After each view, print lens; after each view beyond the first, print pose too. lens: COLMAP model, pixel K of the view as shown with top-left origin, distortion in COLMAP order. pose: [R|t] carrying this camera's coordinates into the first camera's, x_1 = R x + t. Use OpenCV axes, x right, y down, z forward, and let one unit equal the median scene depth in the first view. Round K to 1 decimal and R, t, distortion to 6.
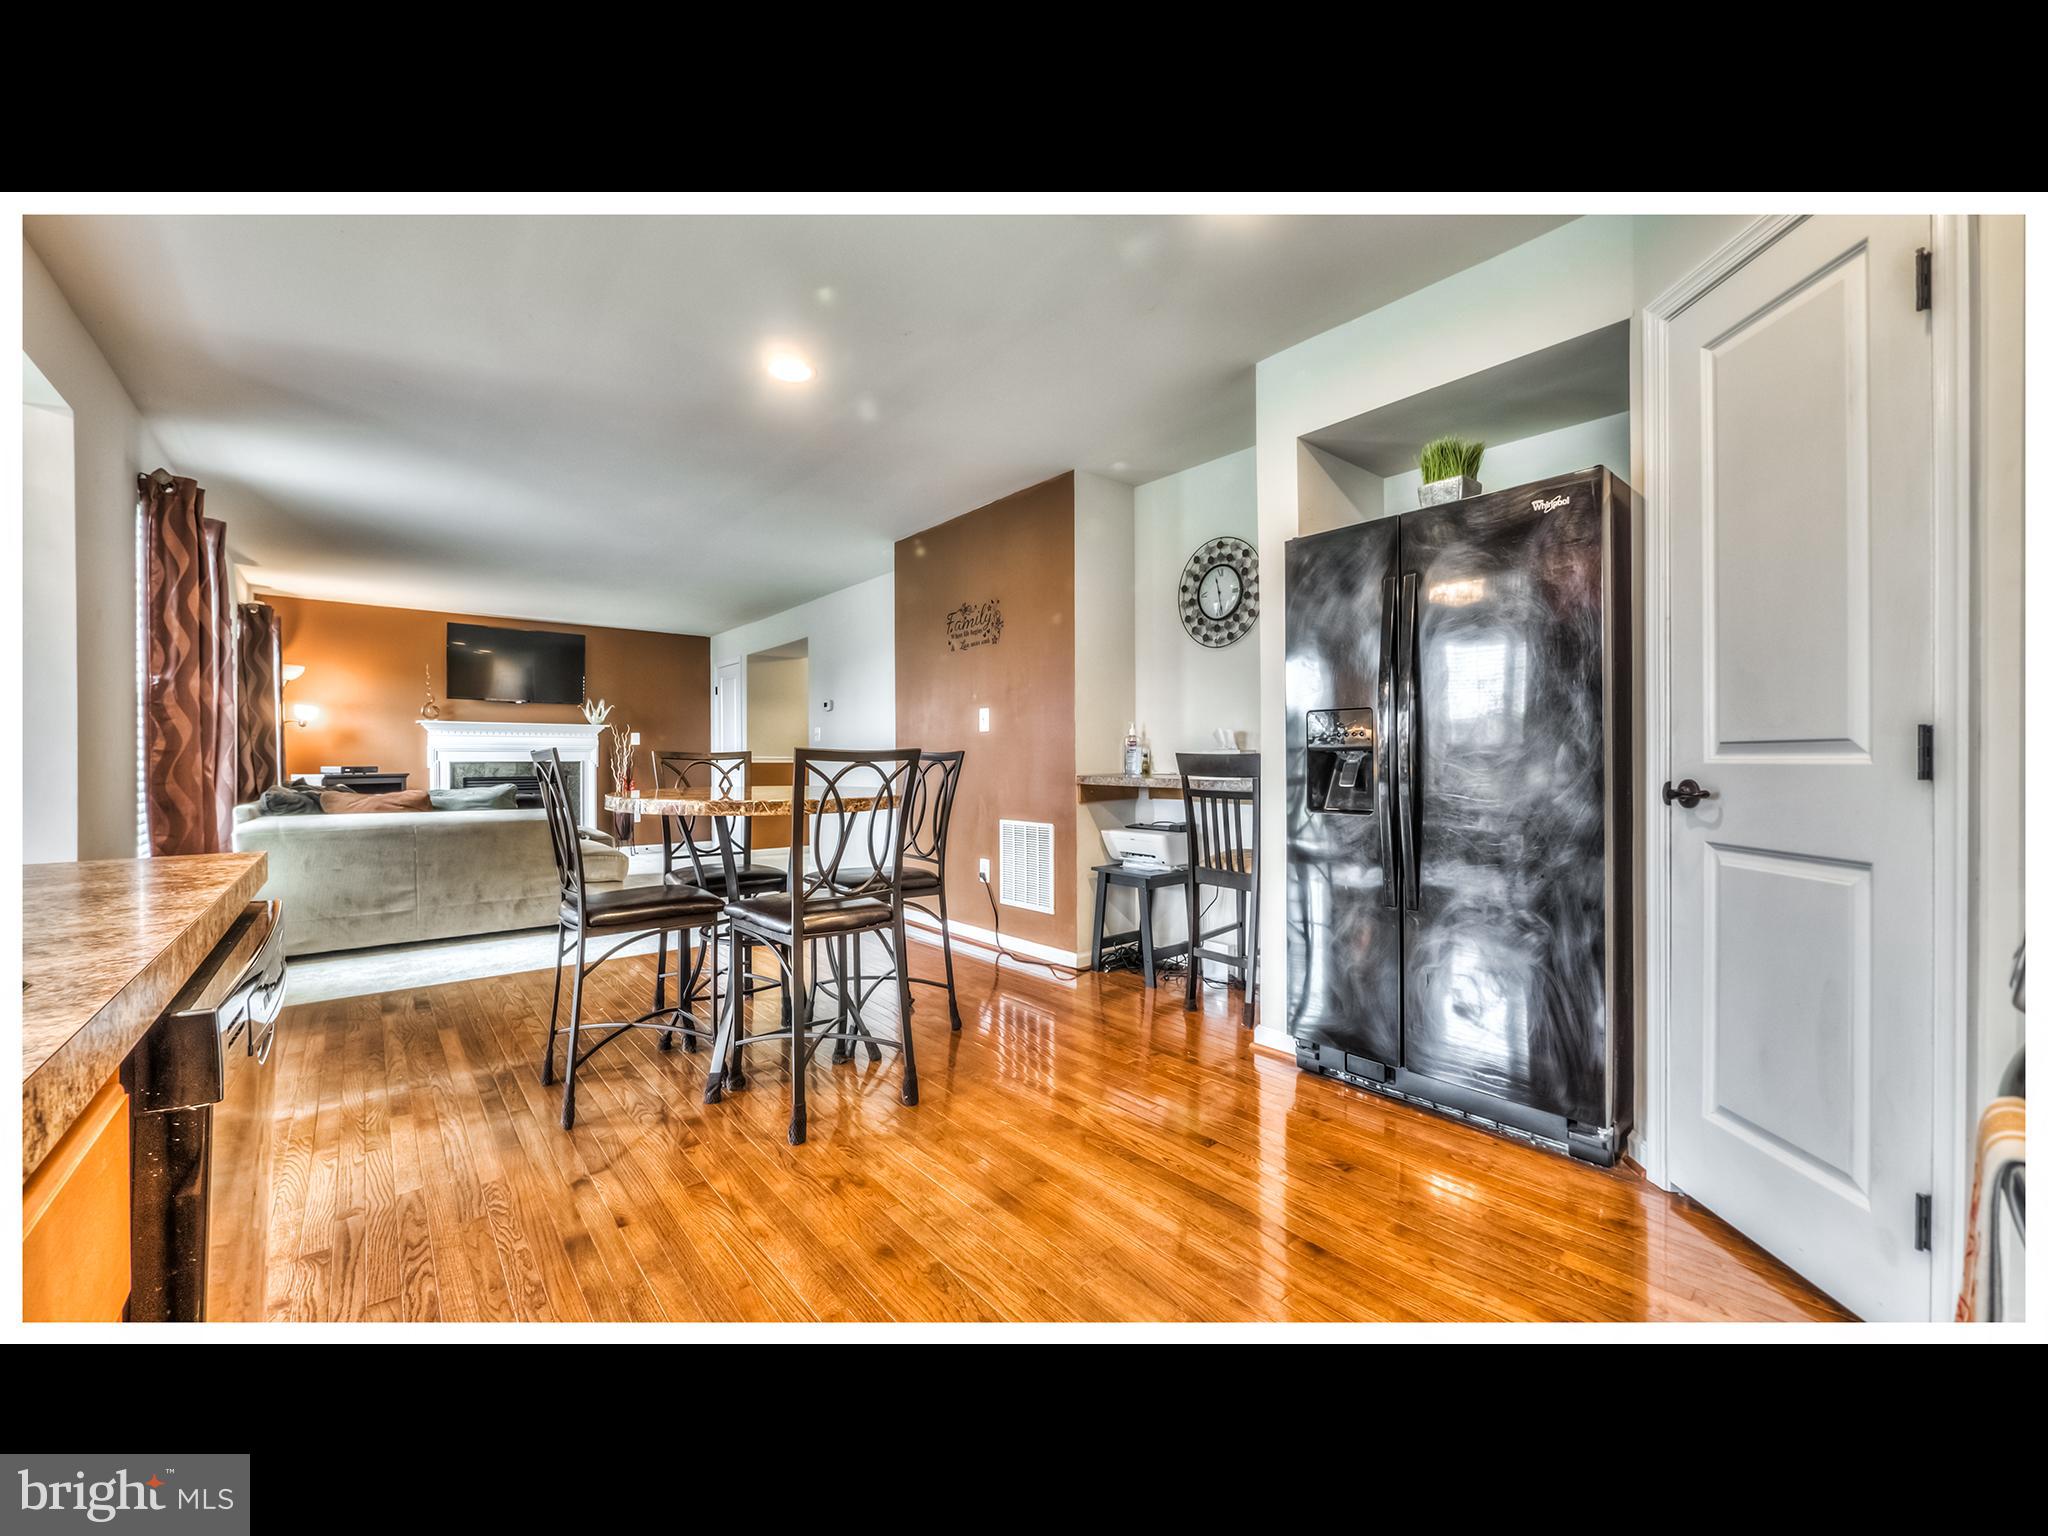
lens RADIAL K [[784.7, 0, 1011.7], [0, 784.7, 762.5], [0, 0, 1]] dist [-0.004960, 0.000724]
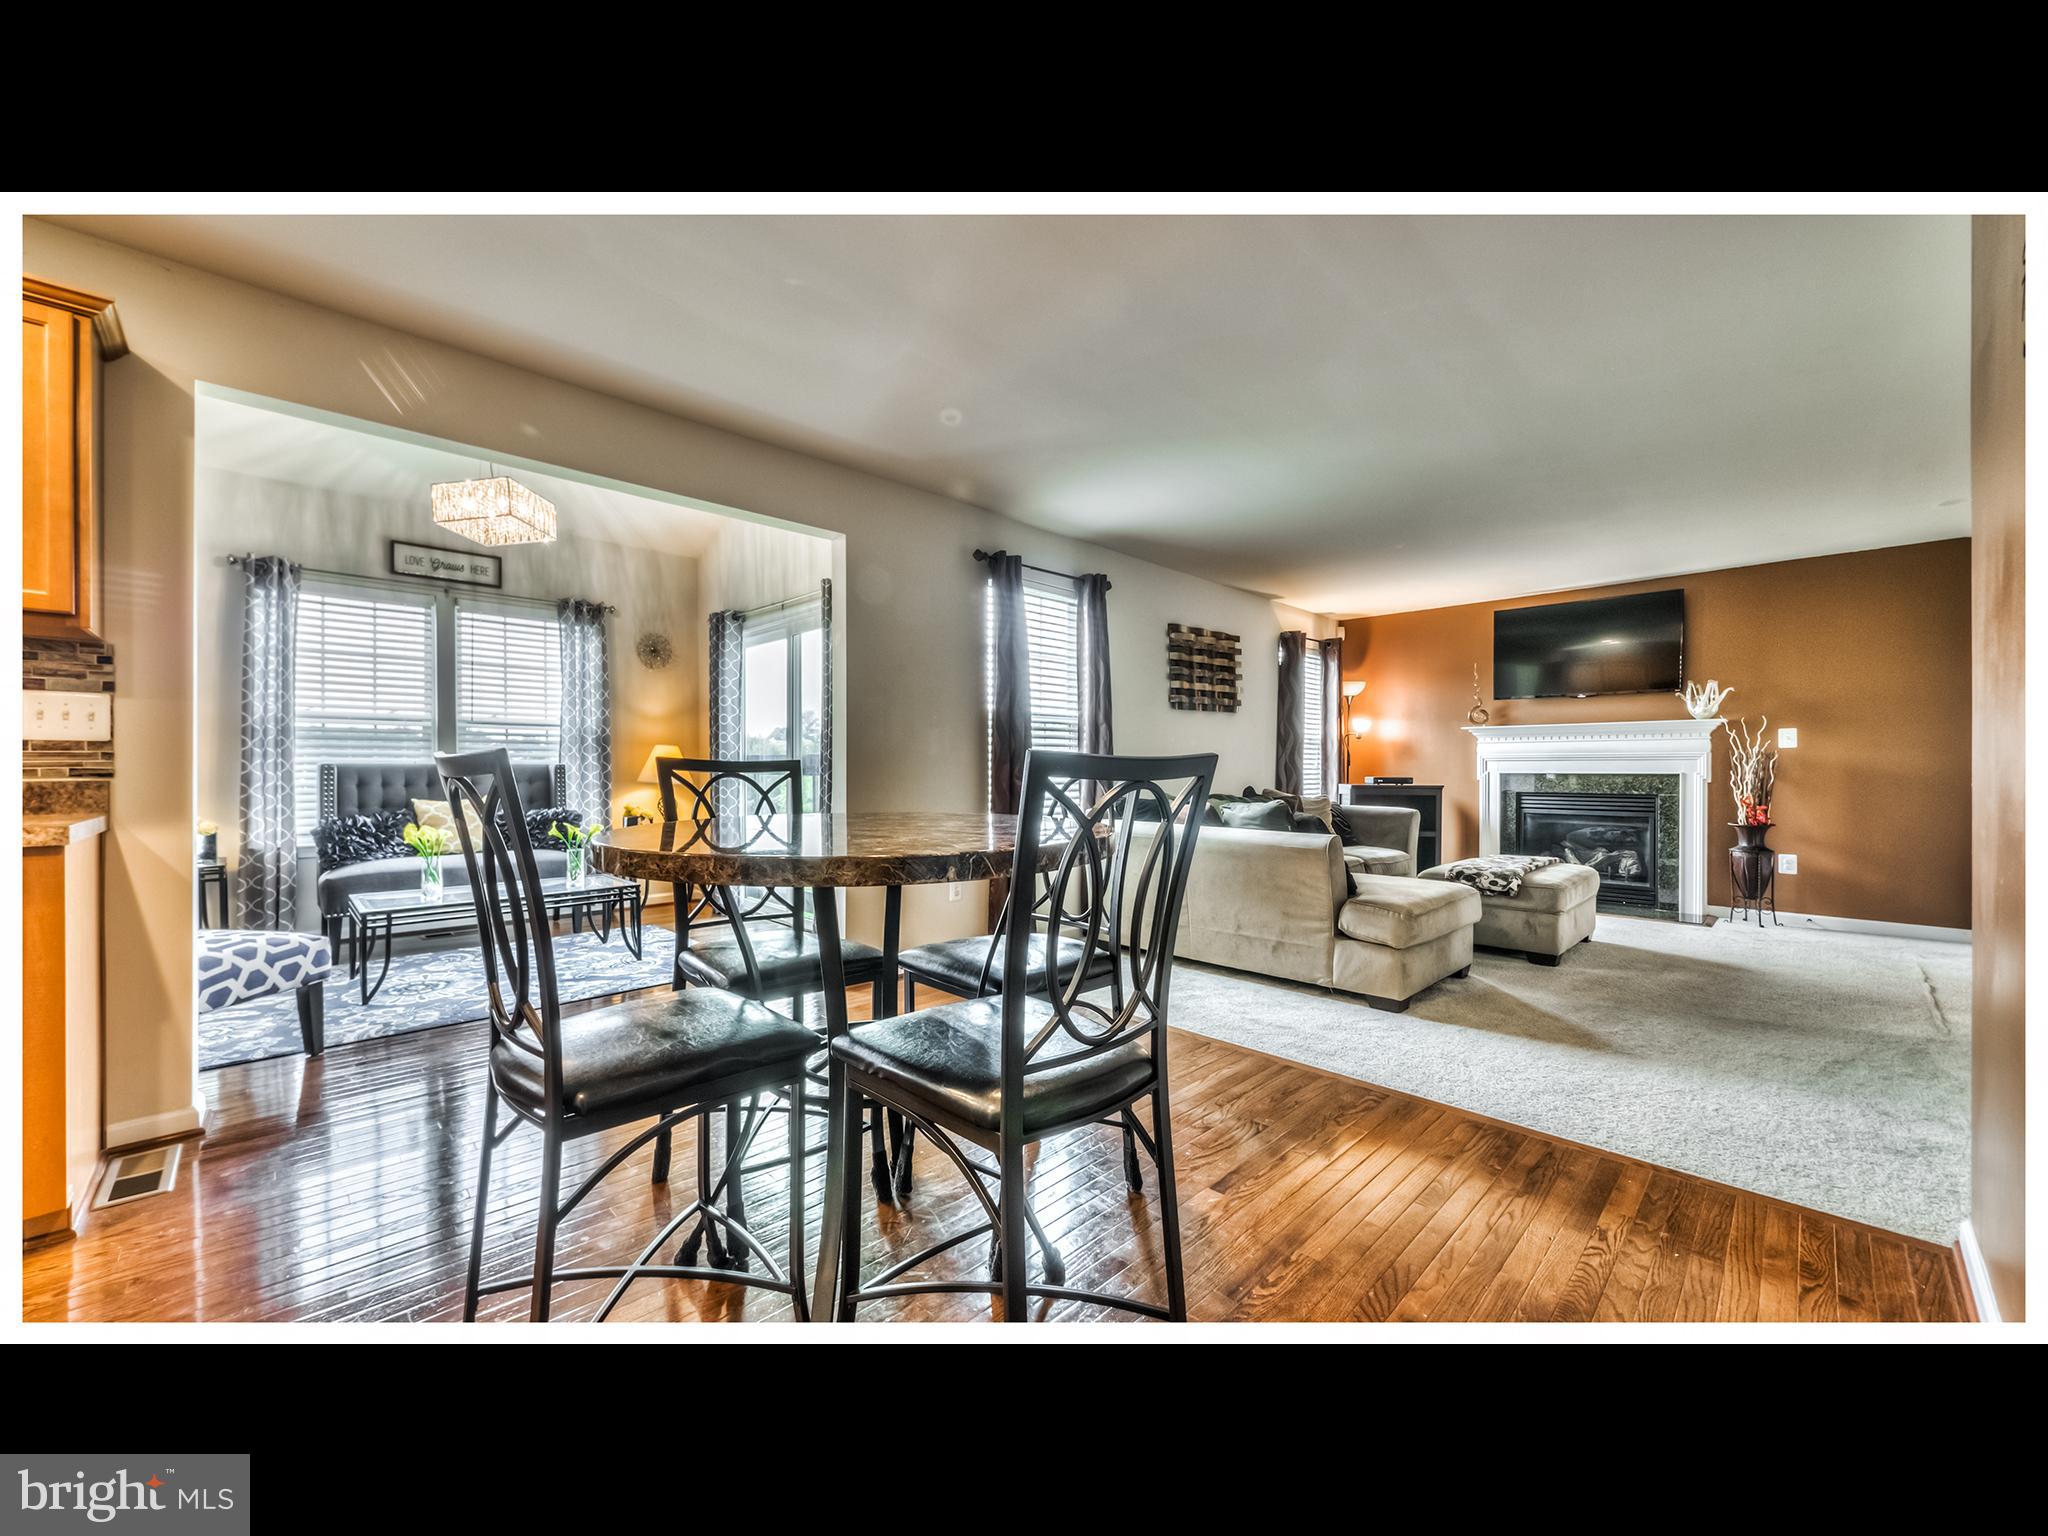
lens RADIAL K [[784.7, 0, 1000.5], [0, 784.7, 774.4], [0, 0, 1]] dist [-0.004960, 0.000724]
pose [[0.069012, 0.008035, -0.997583, 0.194836], [-0.006387, 0.999951, 0.007612, -0.004690], [0.997595, 0.005847, 0.069060, 0.741532]]
